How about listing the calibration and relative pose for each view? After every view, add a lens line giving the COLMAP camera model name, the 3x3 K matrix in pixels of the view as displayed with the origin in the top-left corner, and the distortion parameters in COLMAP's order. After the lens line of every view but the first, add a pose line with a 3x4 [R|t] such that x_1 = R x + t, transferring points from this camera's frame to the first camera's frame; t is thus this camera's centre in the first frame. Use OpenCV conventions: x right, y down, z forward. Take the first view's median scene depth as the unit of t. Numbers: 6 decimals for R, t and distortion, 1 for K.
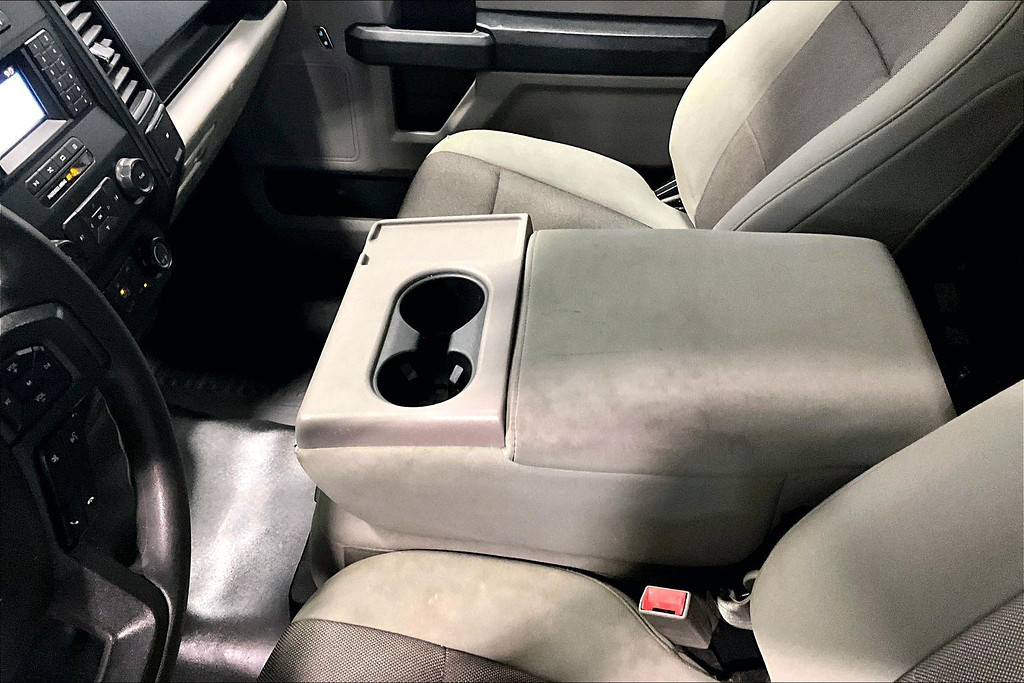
lens RADIAL K [[841.4, 0, 512.0], [0, 841.4, 341.5], [0, 0, 1]] dist [0.124417, -0.243683]
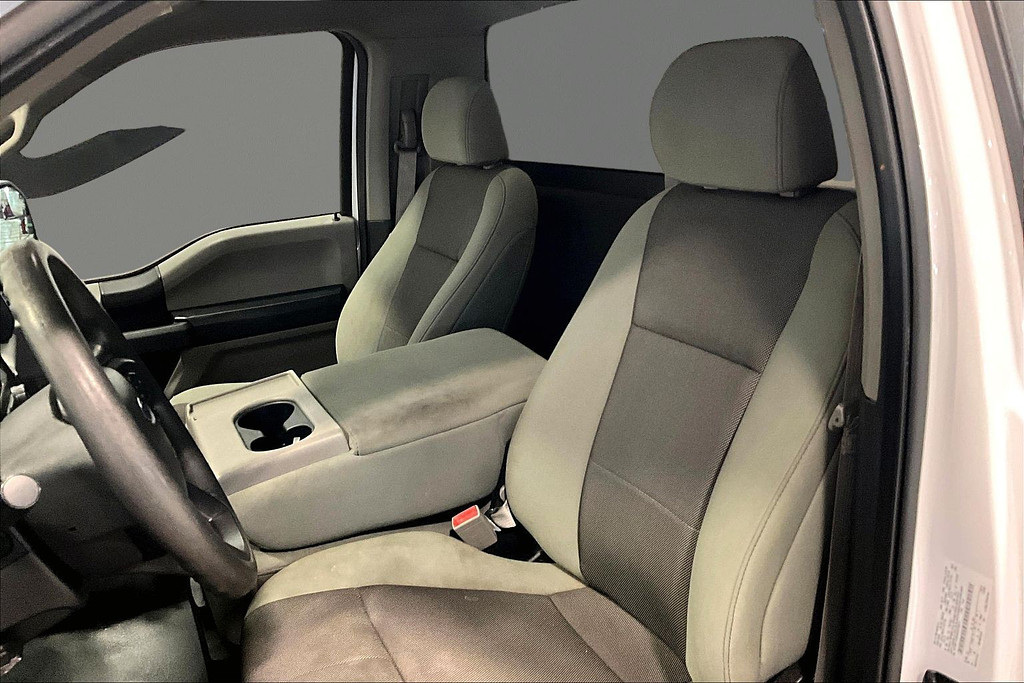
lens RADIAL K [[841.4, 0, 512.0], [0, 841.4, 341.5], [0, 0, 1]] dist [0.124417, -0.243683]
pose [[0.843515, -0.216853, 0.491382, -0.446618], [0.400204, 0.863922, -0.305738, 0.502771], [-0.358216, 0.454548, 0.815517, -0.509142]]
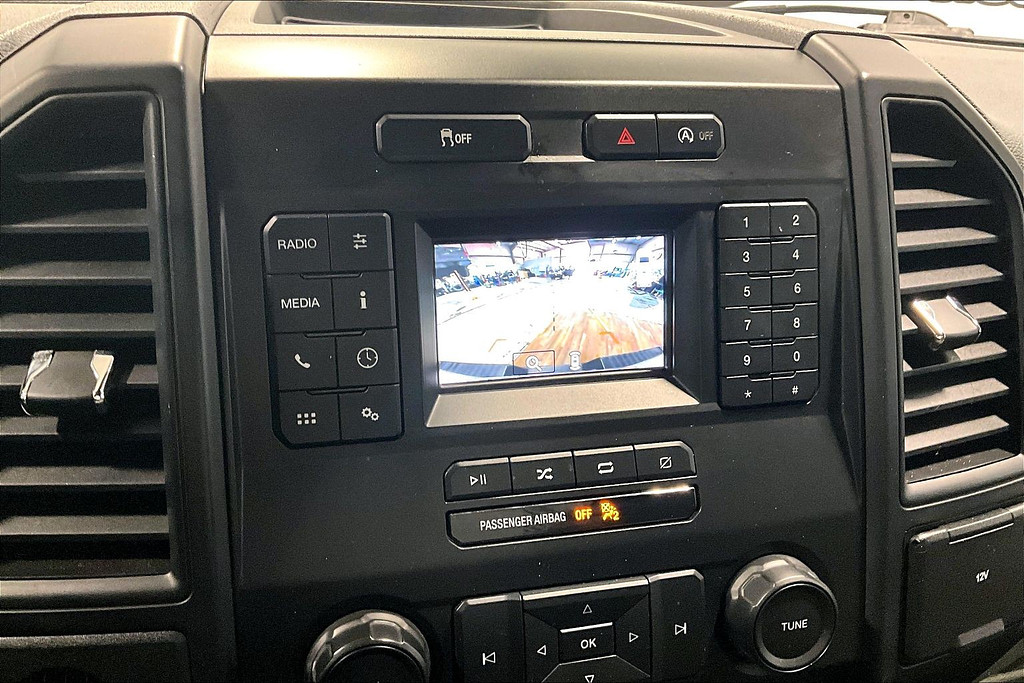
lens RADIAL K [[841.4, 0, 512.0], [0, 841.4, 341.5], [0, 0, 1]] dist [0.124417, -0.243683]
pose [[0.338942, 0.356594, -0.870608, -0.209210], [-0.627828, 0.774924, 0.072979, -0.245107], [0.700679, 0.521856, 0.486534, 0.703852]]
